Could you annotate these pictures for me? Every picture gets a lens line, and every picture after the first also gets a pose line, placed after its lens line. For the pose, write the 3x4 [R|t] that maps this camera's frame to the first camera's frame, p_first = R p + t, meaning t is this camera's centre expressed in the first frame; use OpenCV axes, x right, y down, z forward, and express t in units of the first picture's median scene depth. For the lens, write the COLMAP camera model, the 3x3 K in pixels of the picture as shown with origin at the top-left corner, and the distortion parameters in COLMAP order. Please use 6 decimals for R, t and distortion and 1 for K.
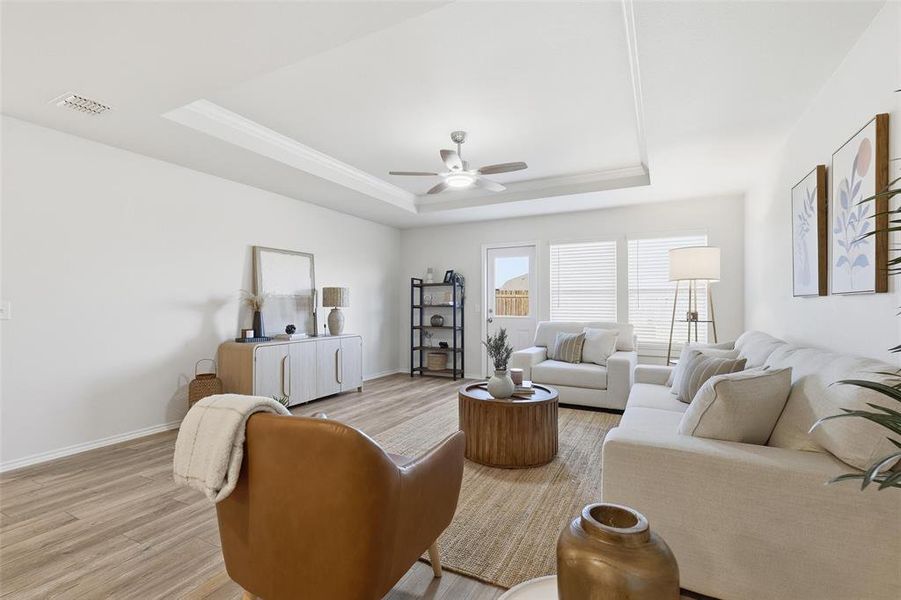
lens RADIAL K [[407.9, 0, 451.4], [0, 407.9, 304.4], [0, 0, 1]] dist [-0.000065, 0.000184]
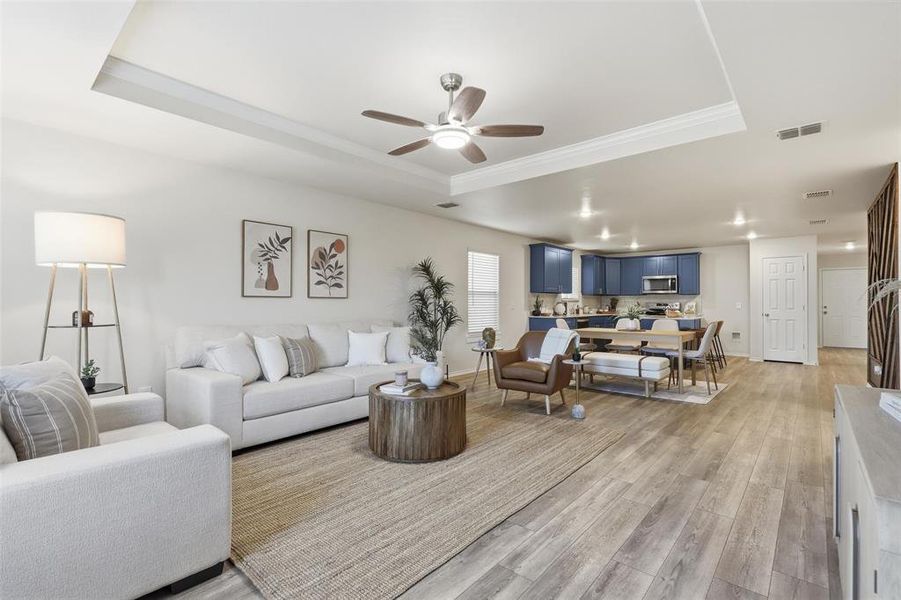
lens RADIAL K [[411.7, 0, 450.5], [0, 411.7, 300.0], [0, 0, 1]] dist [-0.000074, 0.000177]
pose [[-0.970211, -0.001721, 0.242254, -0.125012], [-0.004667, 0.999922, -0.011587, 0.005662], [-0.242215, -0.012372, -0.970144, 1.313842]]
